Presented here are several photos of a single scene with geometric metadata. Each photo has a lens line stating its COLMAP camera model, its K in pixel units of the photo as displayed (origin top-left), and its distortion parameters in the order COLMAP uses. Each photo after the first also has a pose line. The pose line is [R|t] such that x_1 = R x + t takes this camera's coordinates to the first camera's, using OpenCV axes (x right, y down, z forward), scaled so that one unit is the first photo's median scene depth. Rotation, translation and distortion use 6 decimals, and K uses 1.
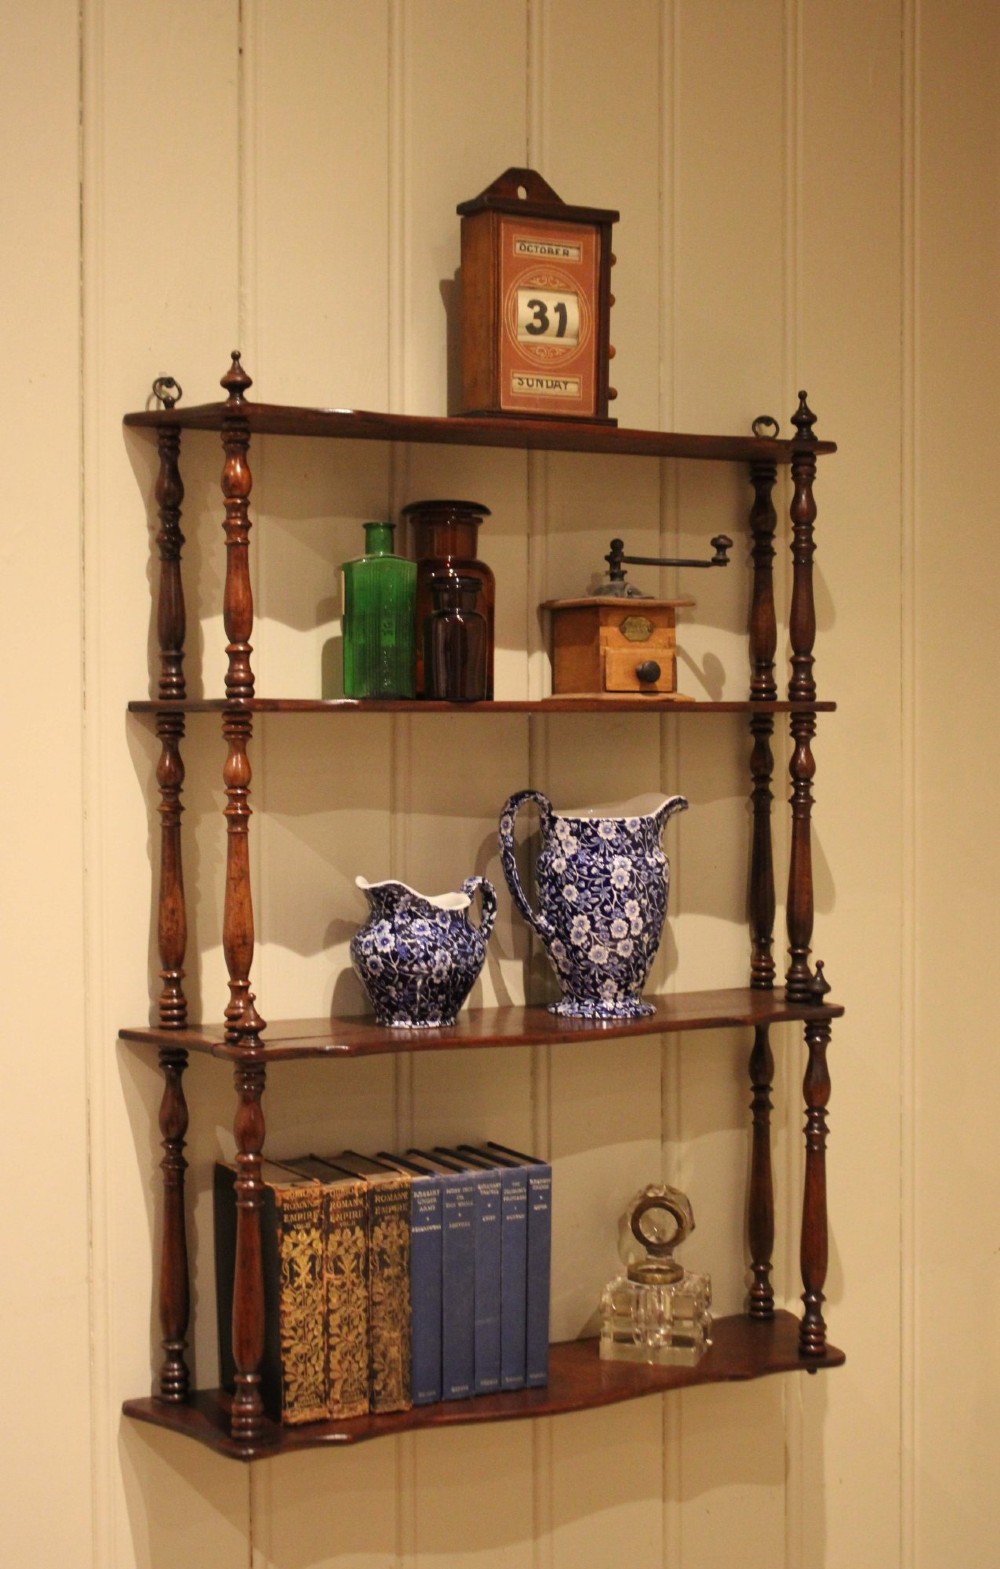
lens RADIAL K [[2385.9, 0, 476.4], [0, 2385.9, 753.5], [0, 0, 1]] dist [-0.010420, 0.000000]
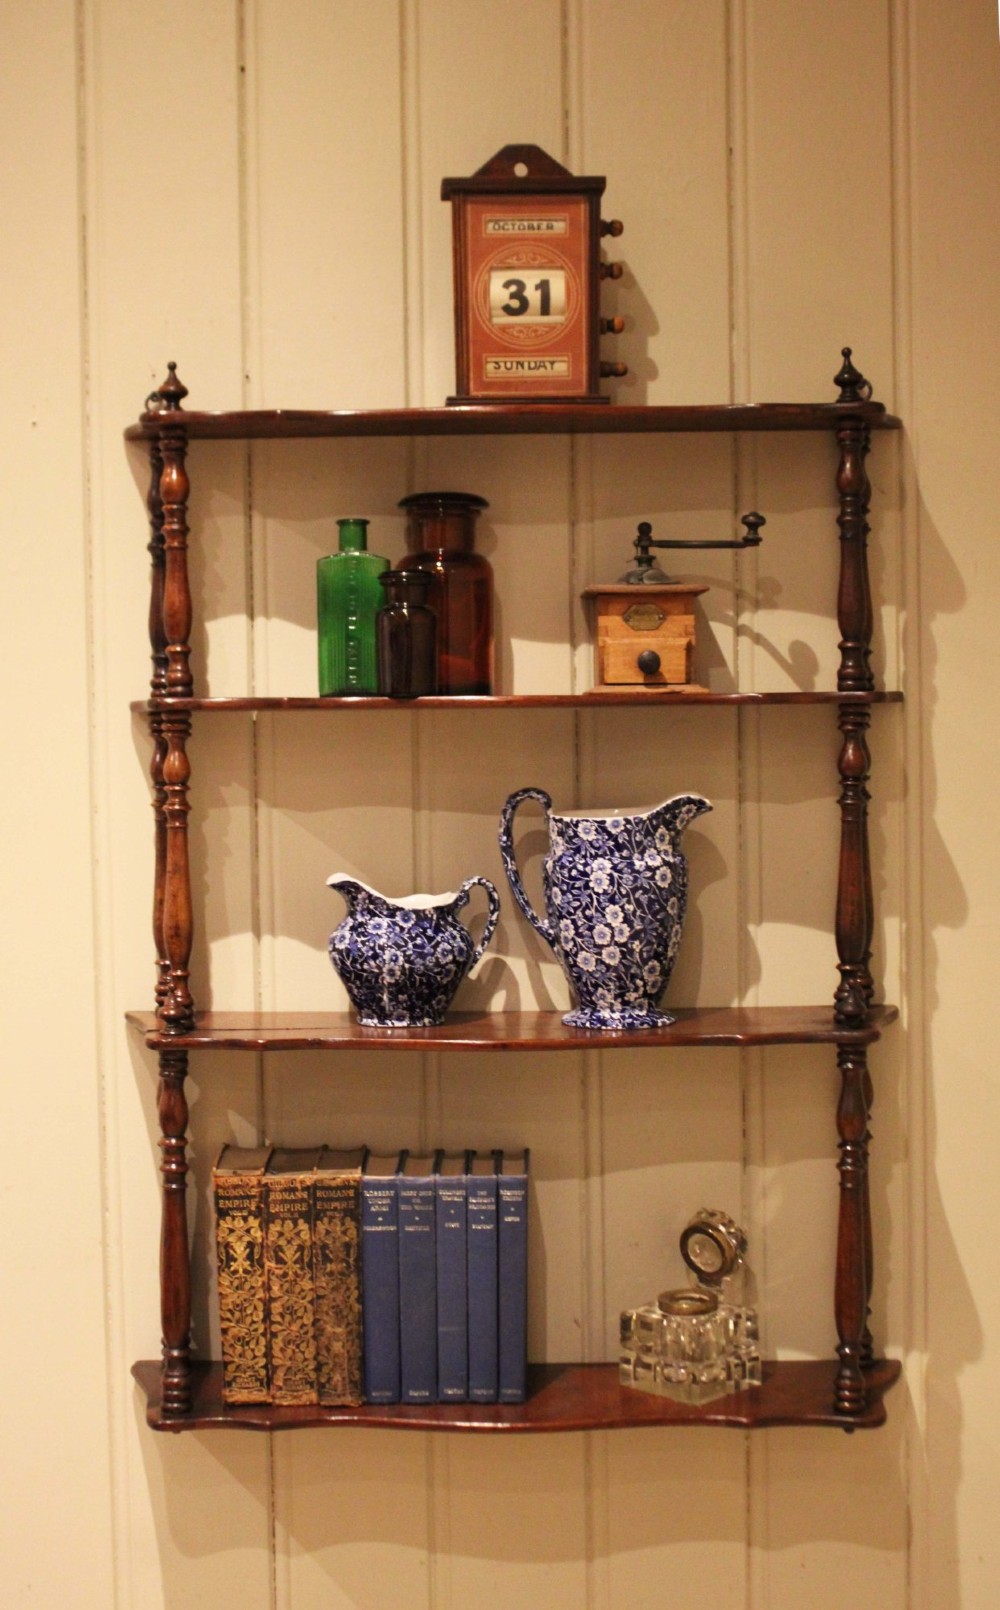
lens RADIAL K [[2283.3, 0, 424.1], [0, 2283.3, 779.3], [0, 0, 1]] dist [-0.054729, 0.000000]
pose [[0.866886, 0.002899, -0.498498, 0.452336], [0.002942, 0.999936, 0.010931, 0.001669], [0.498498, -0.010942, 0.866822, 0.182267]]
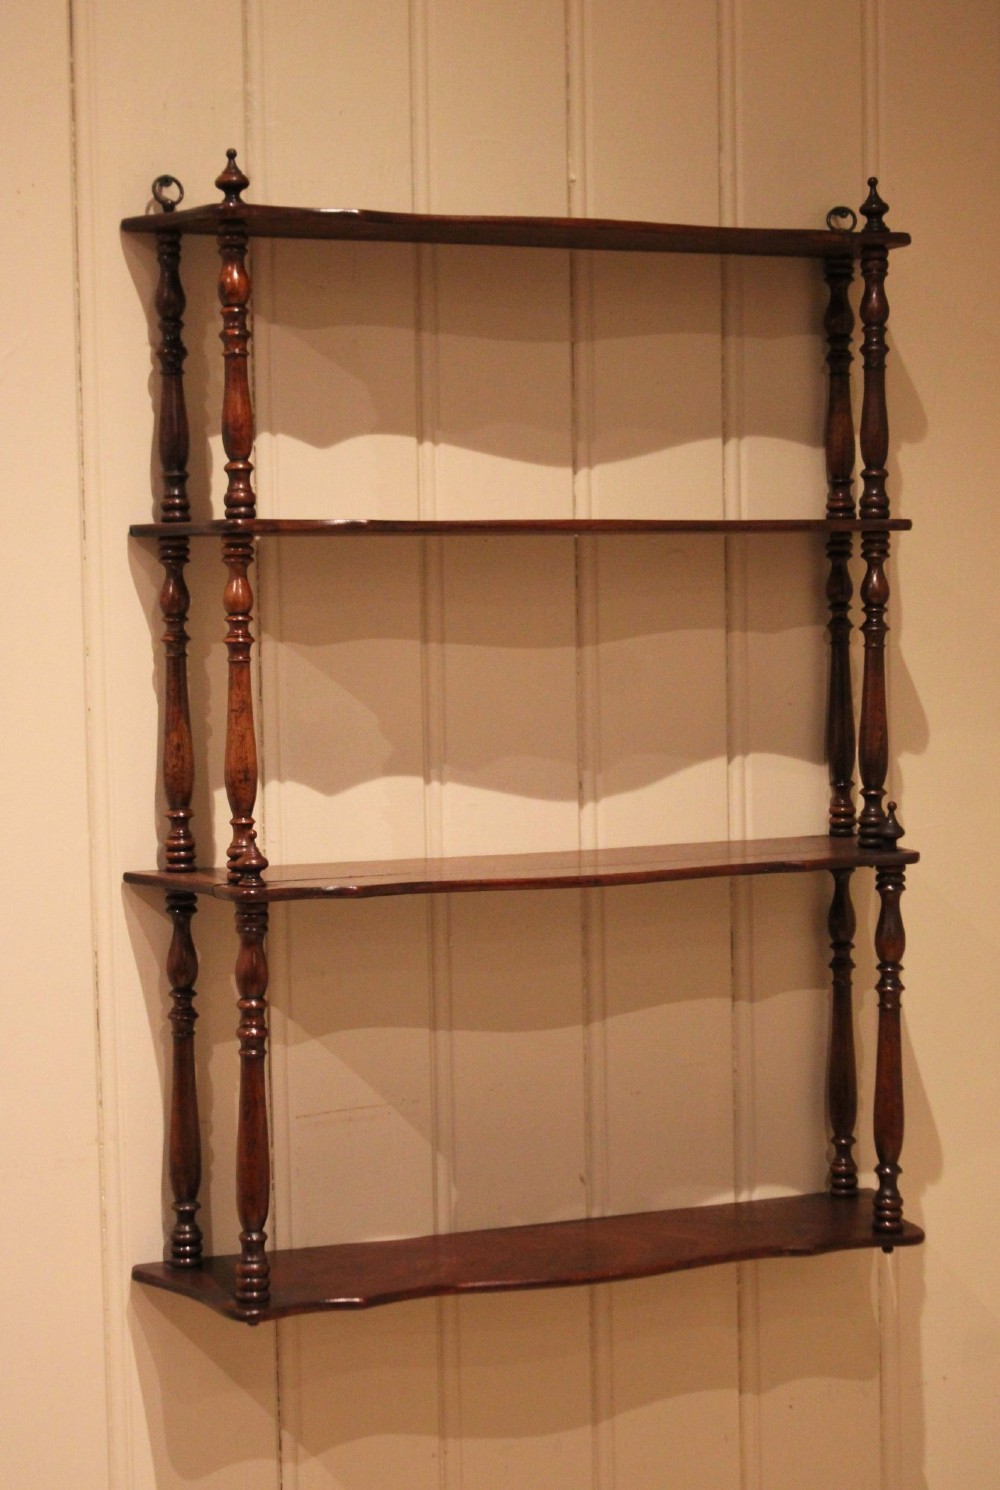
lens RADIAL K [[2852.4, 0, 507.9], [0, 2852.4, 681.3], [0, 0, 1]] dist [0.024243, 0.000000]
pose [[0.996059, -0.006557, -0.088450, 0.098599], [0.008563, 0.999714, 0.022315, 0.015504], [0.088278, -0.022985, 0.995831, -0.108120]]
